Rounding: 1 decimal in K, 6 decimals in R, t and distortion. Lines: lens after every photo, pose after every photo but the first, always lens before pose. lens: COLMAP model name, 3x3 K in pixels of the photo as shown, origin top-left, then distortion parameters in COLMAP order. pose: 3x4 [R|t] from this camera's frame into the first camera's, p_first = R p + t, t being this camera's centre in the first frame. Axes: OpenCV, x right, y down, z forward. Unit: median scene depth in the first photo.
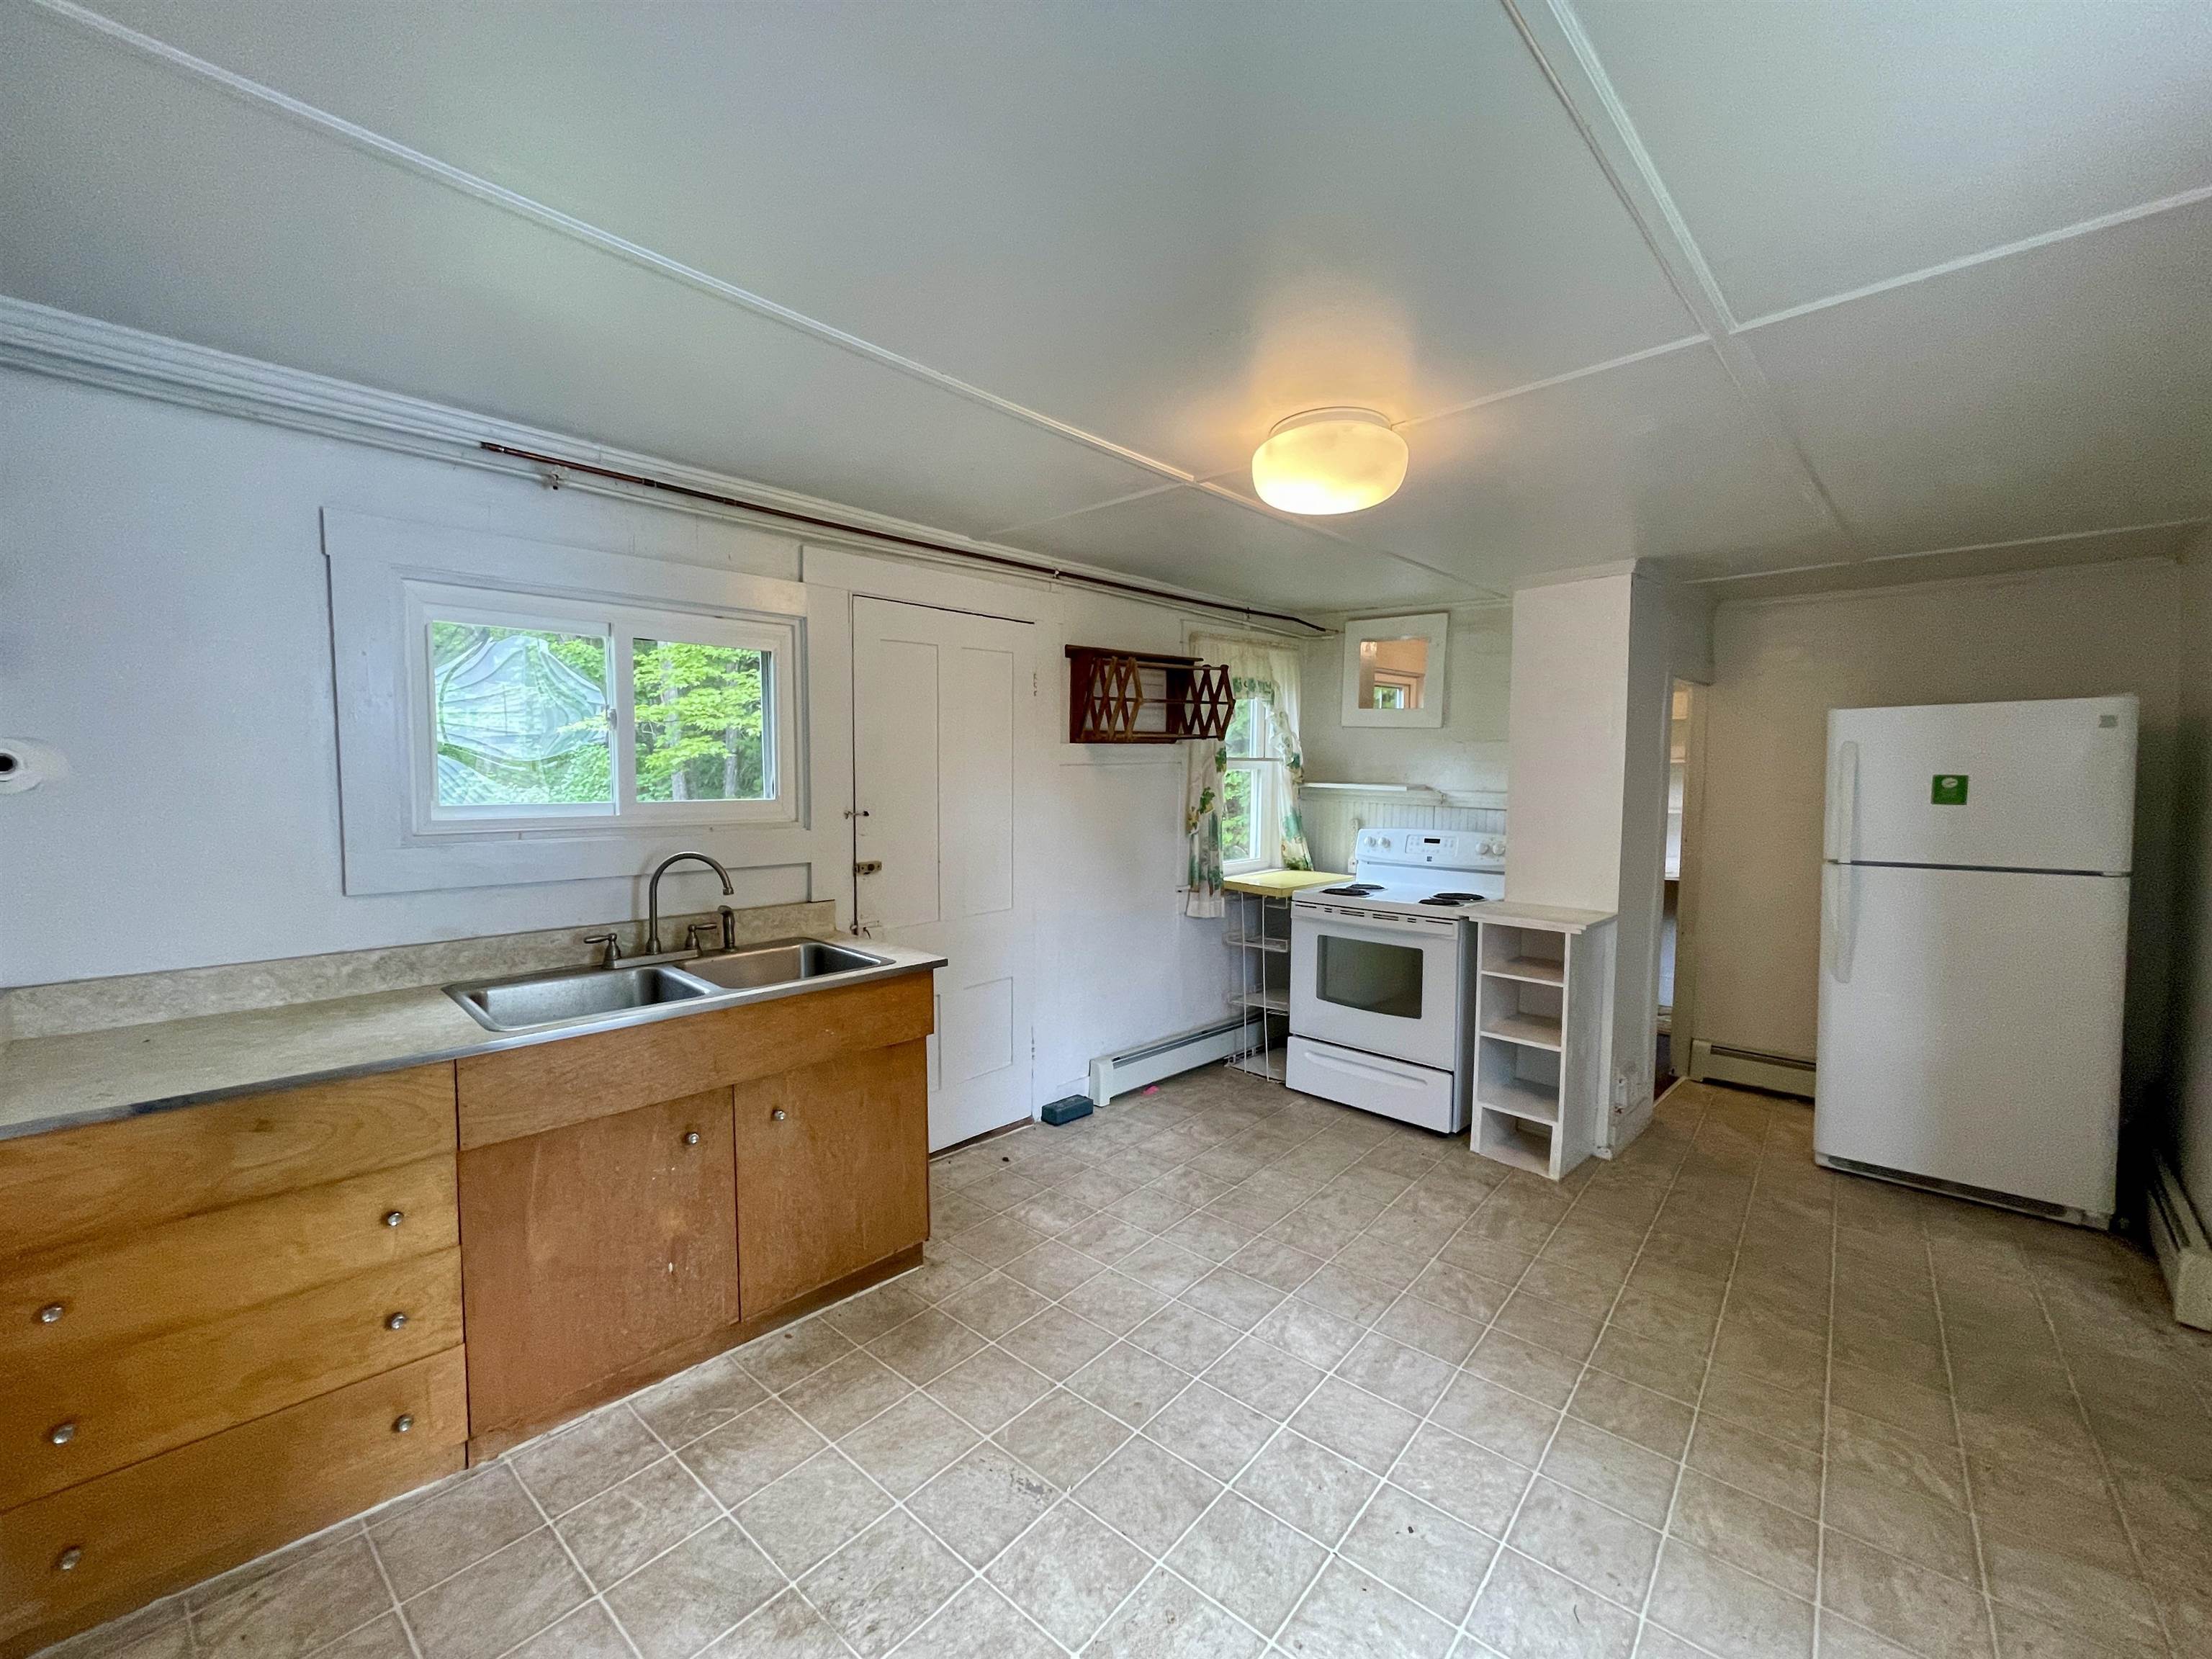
lens RADIAL K [[898.8, 0, 1106.6], [0, 898.8, 816.9], [0, 0, 1]] dist [-0.000836, -0.000015]
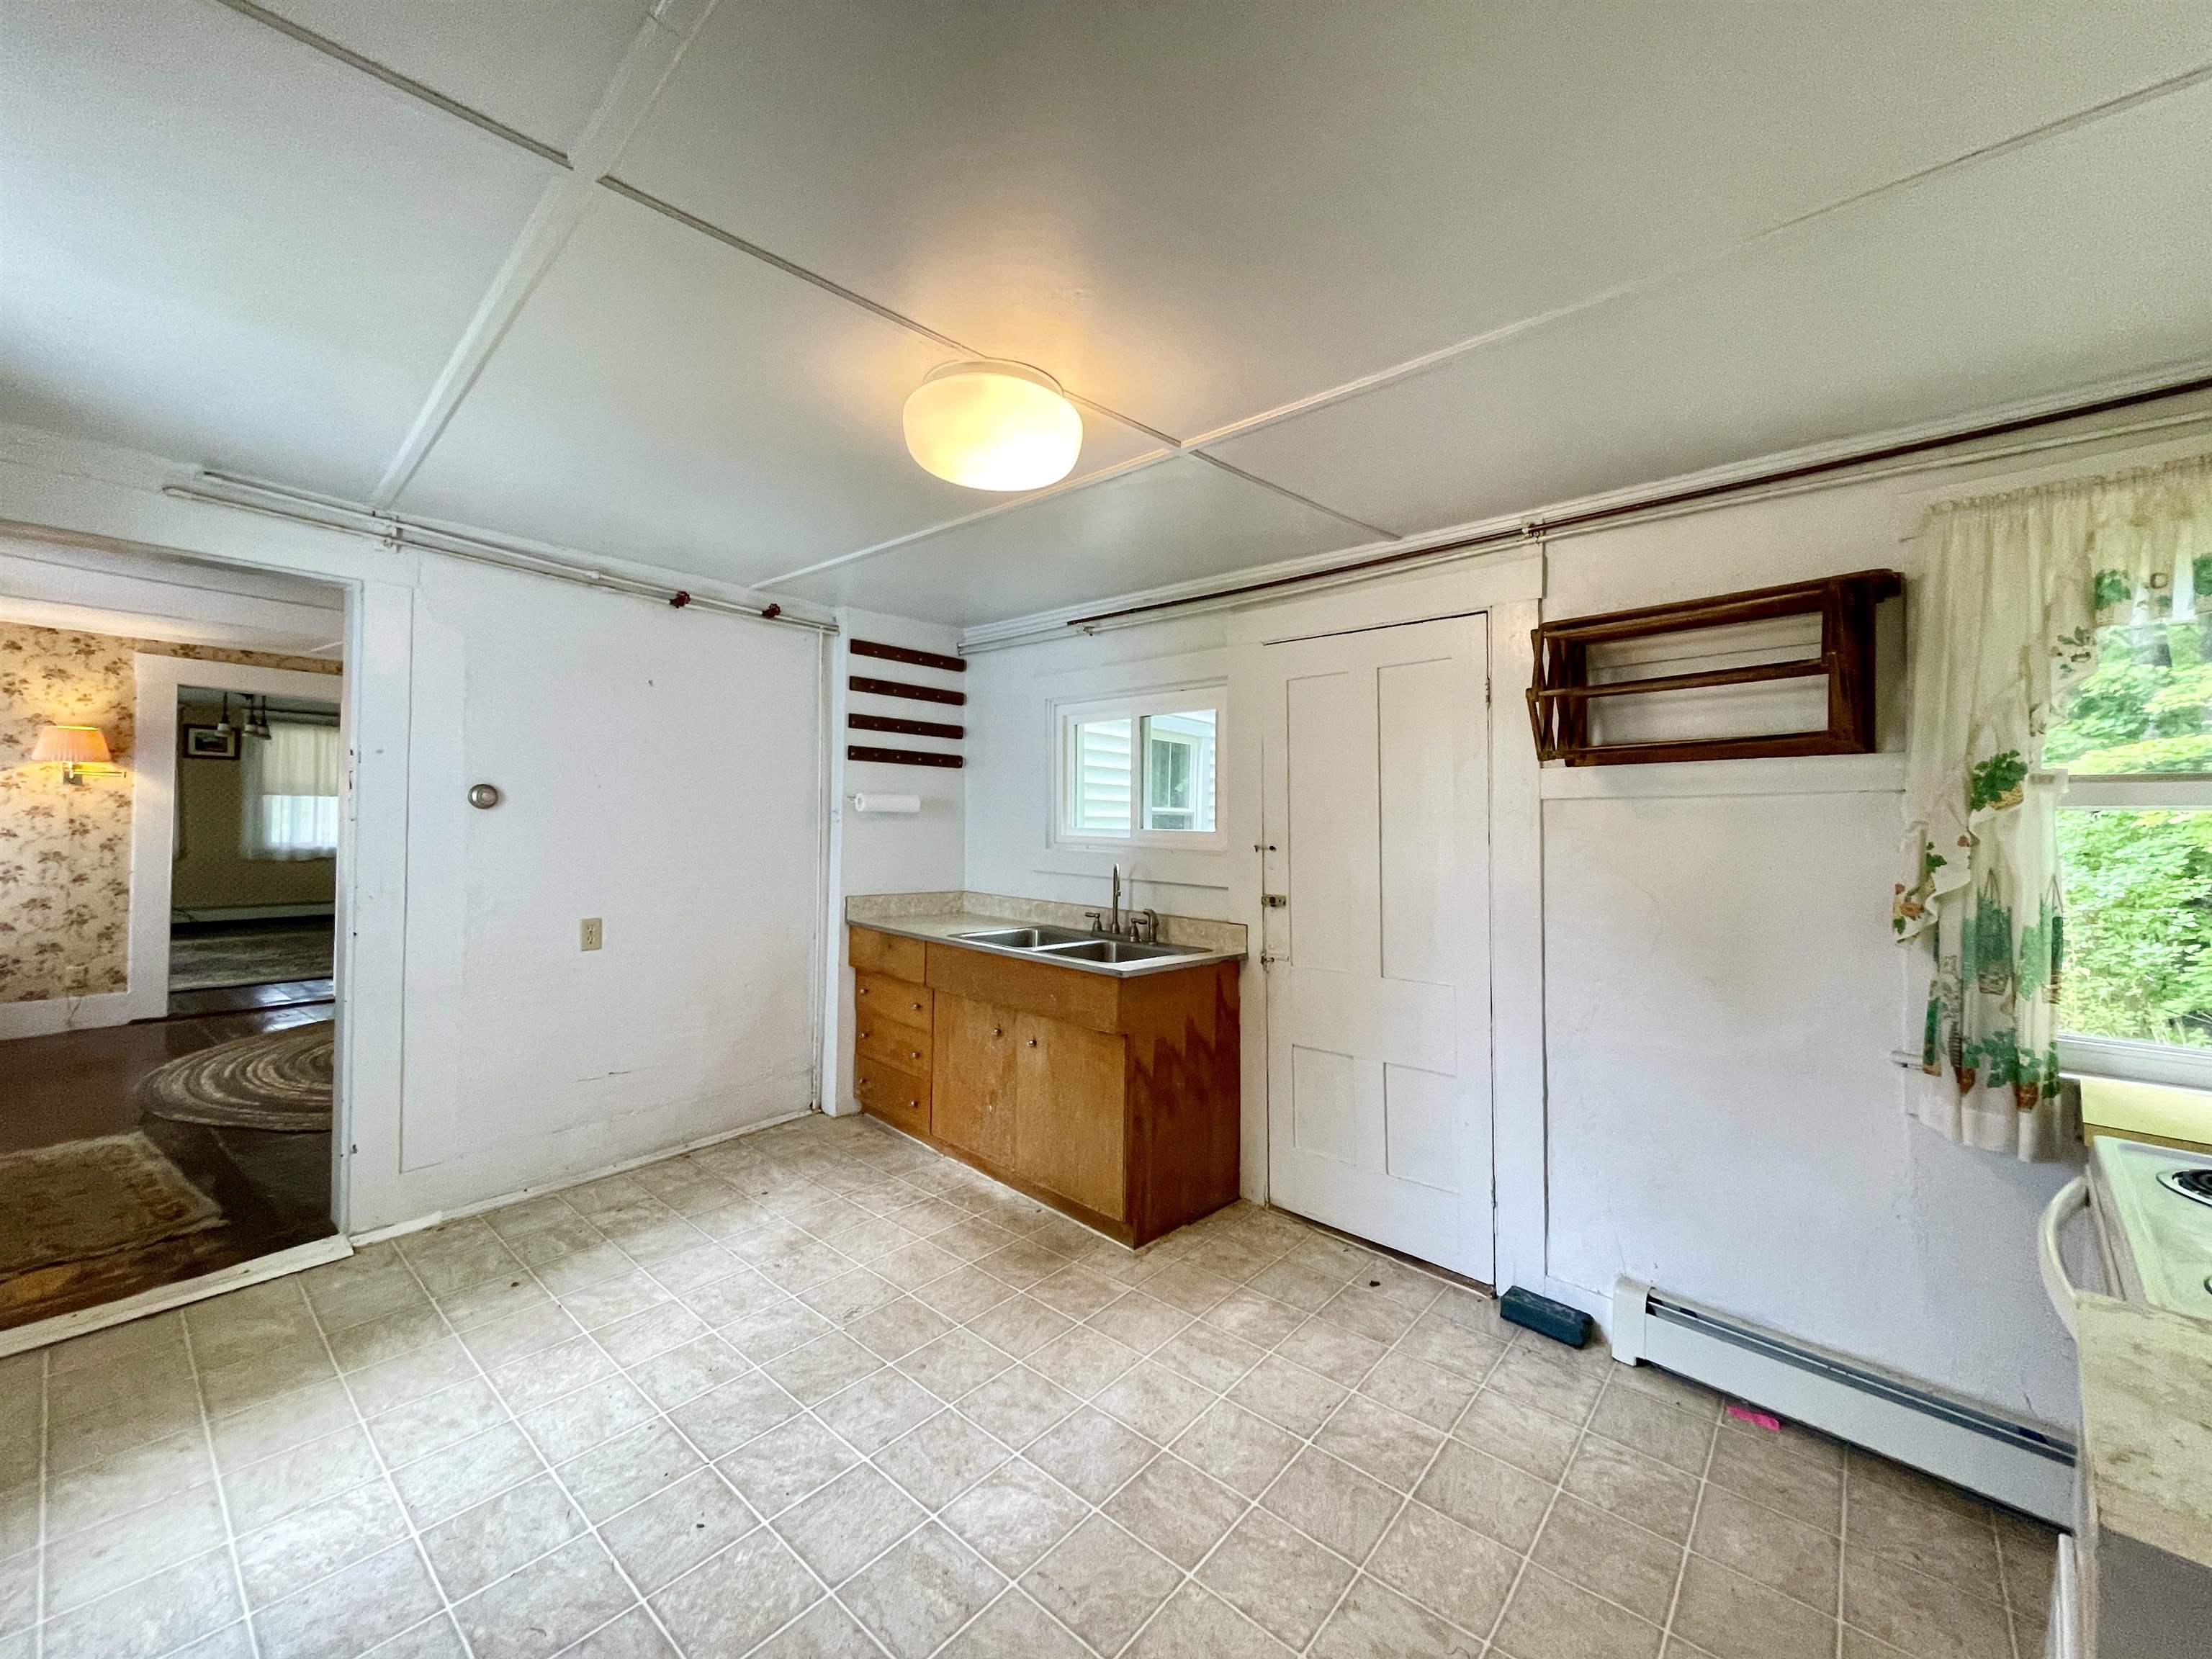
lens RADIAL K [[898.8, 0, 1102.9], [0, 898.8, 820.3], [0, 0, 1]] dist [-0.000836, -0.000015]
pose [[-0.016392, -0.002448, -0.999863, 0.895771], [-0.069013, 0.997615, -0.001311, -0.024279], [0.997481, 0.068982, -0.016522, 0.938463]]
